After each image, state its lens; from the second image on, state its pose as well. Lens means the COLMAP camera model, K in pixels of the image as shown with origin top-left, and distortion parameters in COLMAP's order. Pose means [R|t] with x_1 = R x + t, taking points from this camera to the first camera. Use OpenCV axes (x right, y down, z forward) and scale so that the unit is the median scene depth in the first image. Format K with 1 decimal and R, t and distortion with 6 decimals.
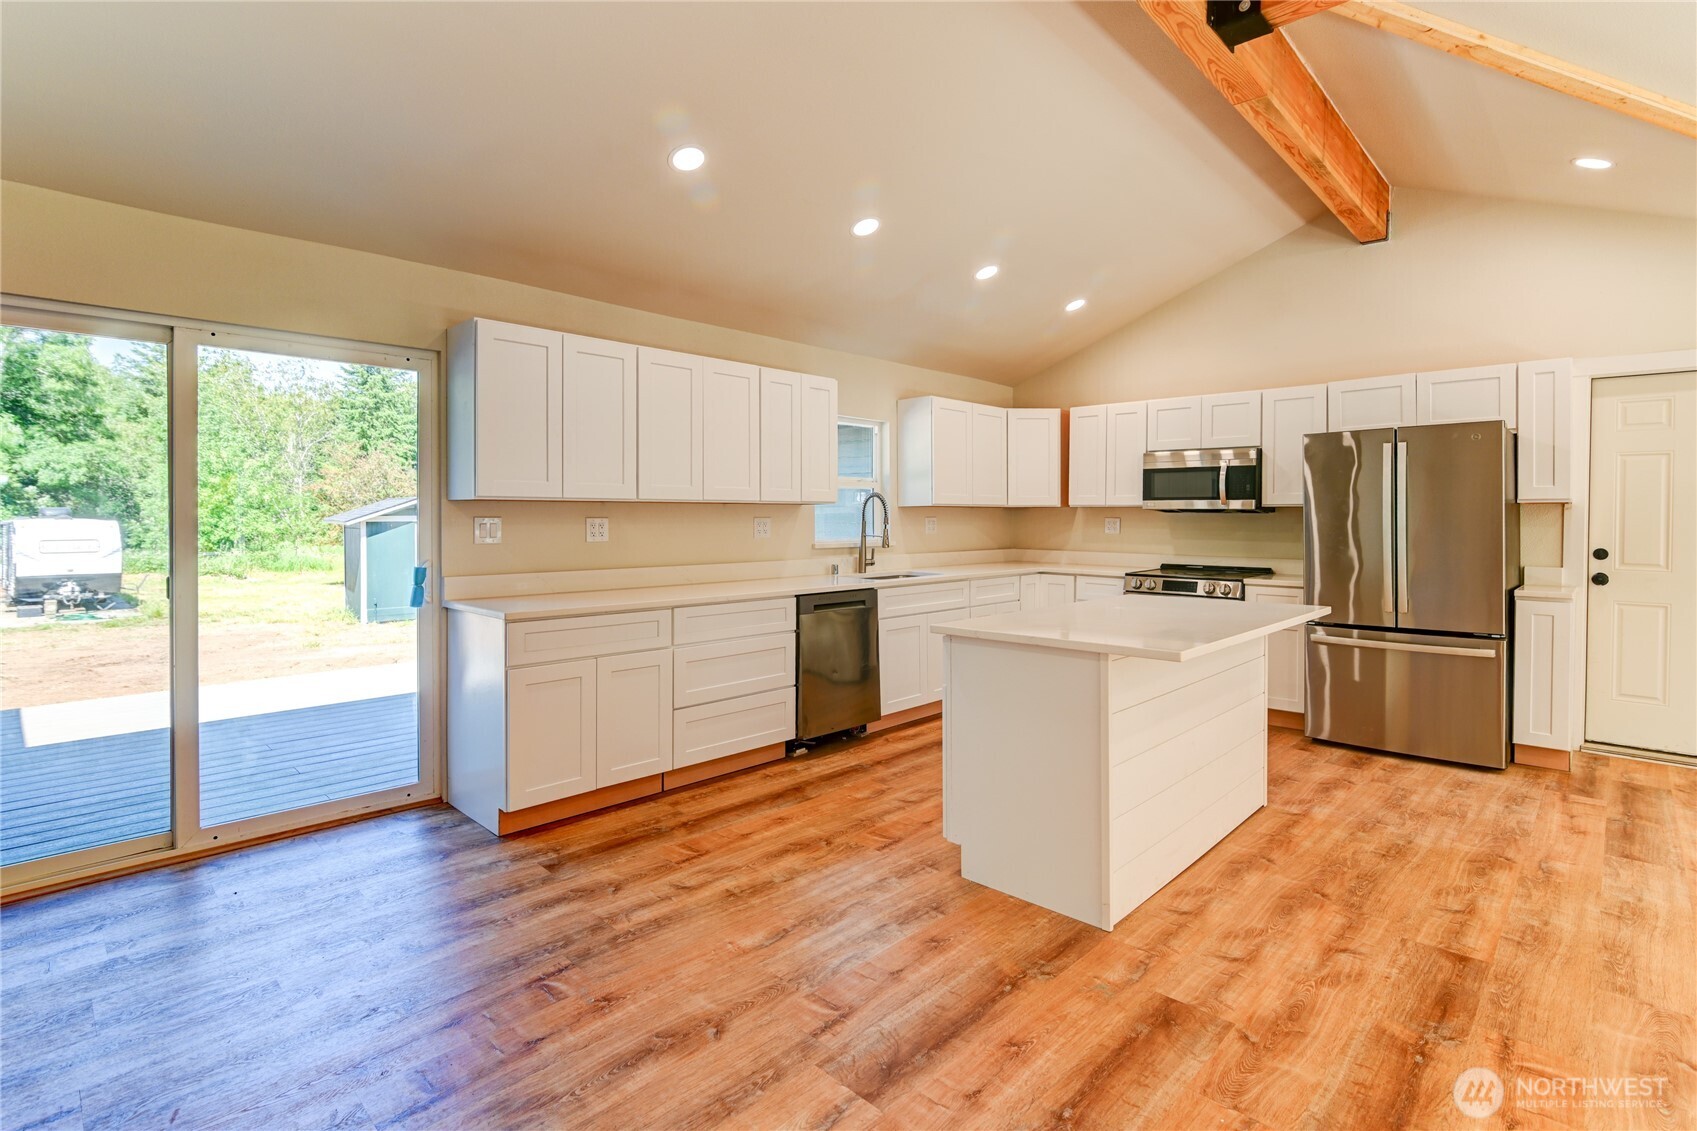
lens RADIAL K [[816.3, 0, 855.0], [0, 816.3, 518.6], [0, 0, 1]] dist [-0.006617, -0.000758]
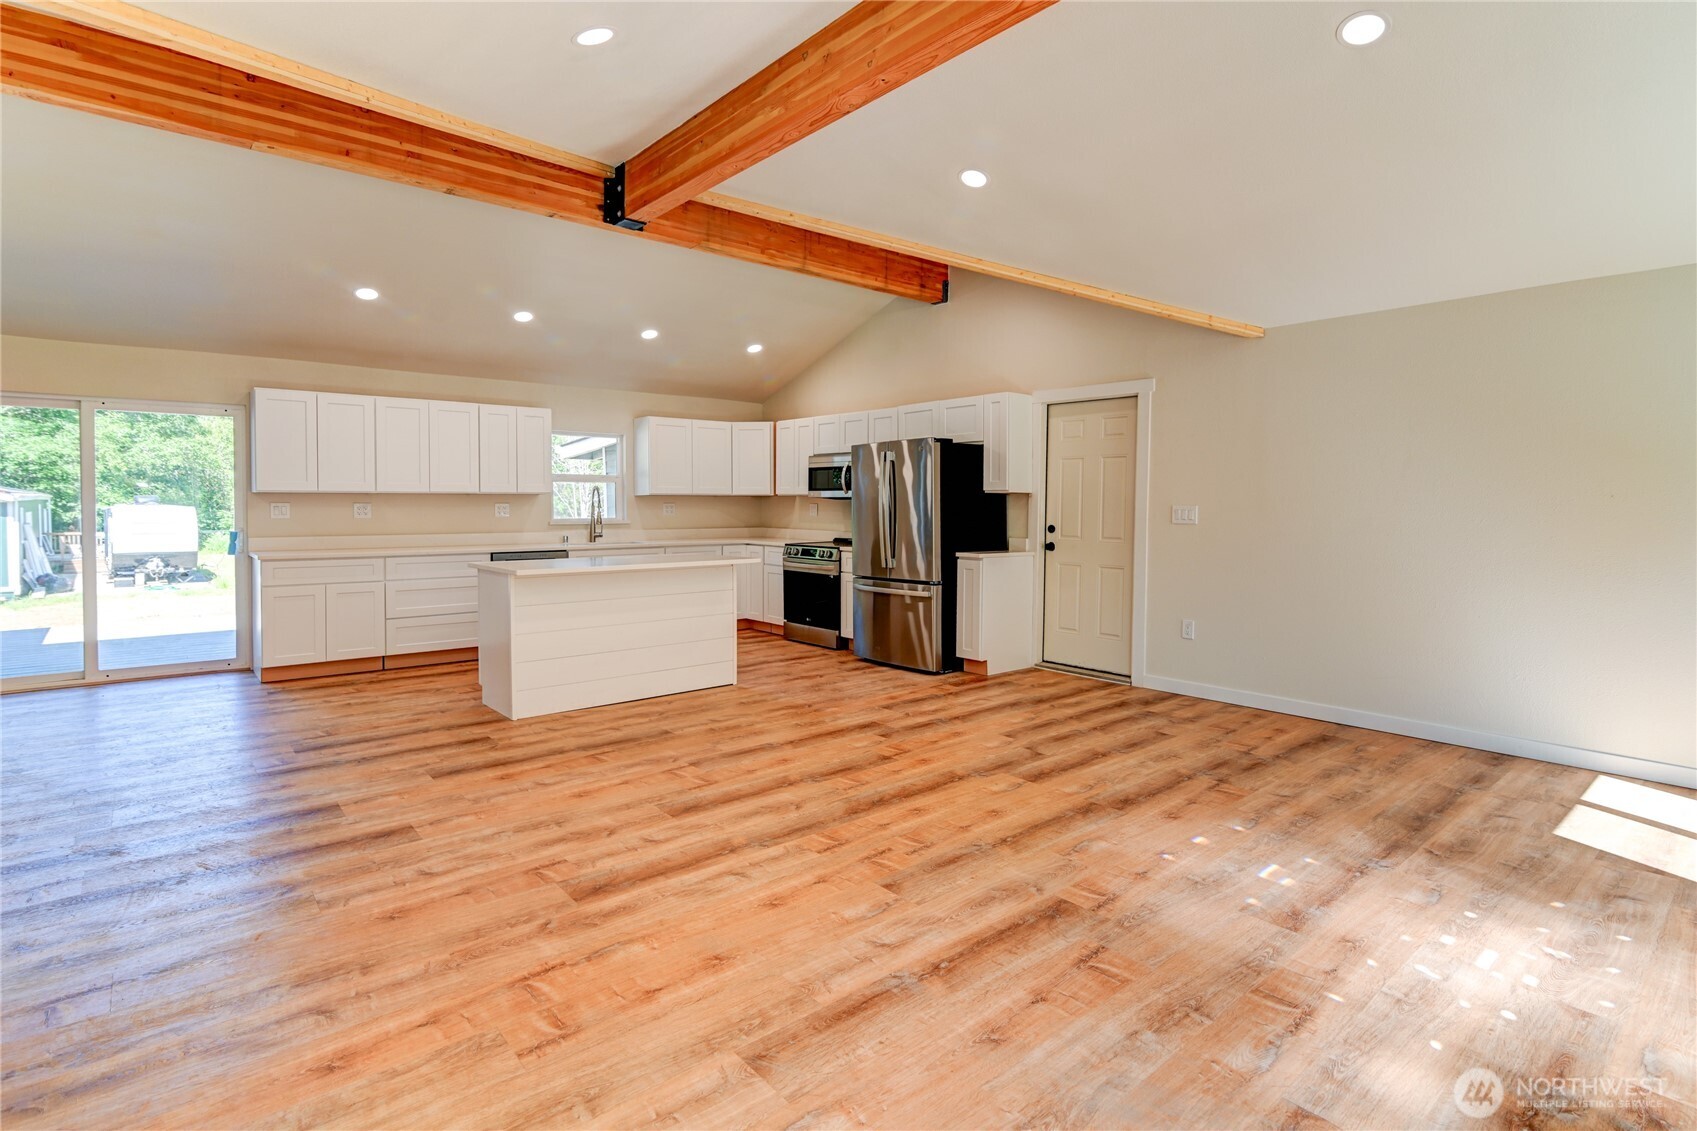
lens RADIAL K [[816.3, 0, 856.6], [0, 816.3, 518.8], [0, 0, 1]] dist [-0.006617, -0.000758]
pose [[0.995619, 0.000430, -0.093503, 0.725857], [0.000769, 0.999918, 0.012789, 0.009275], [0.093501, -0.012805, 0.995537, -0.452037]]
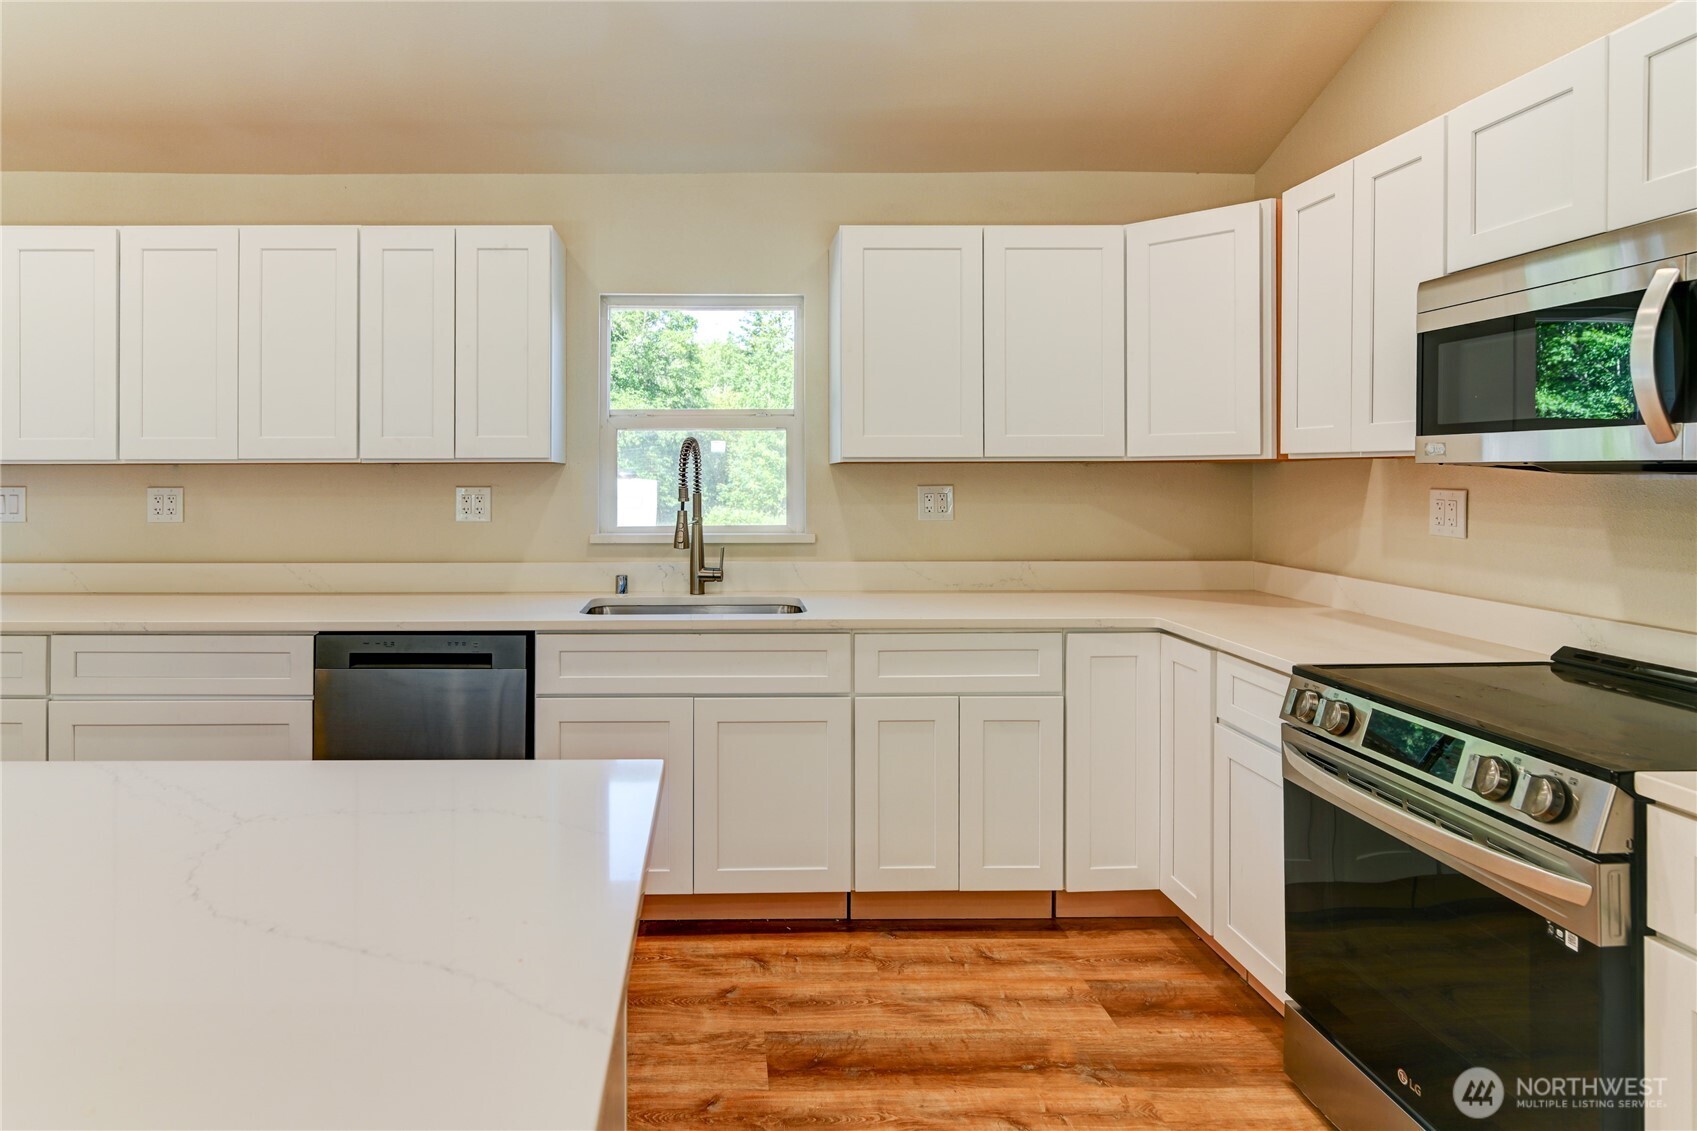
lens RADIAL K [[973.8, 0, 746.3], [0, 973.8, 479.4], [0, 0, 1]] dist [-0.000591, 0.004366]
pose [[0.693152, 0.000710, -0.720791, 0.574413], [0.000541, 0.999999, 0.001506, -0.008317], [0.720791, -0.001433, 0.693150, 0.729114]]
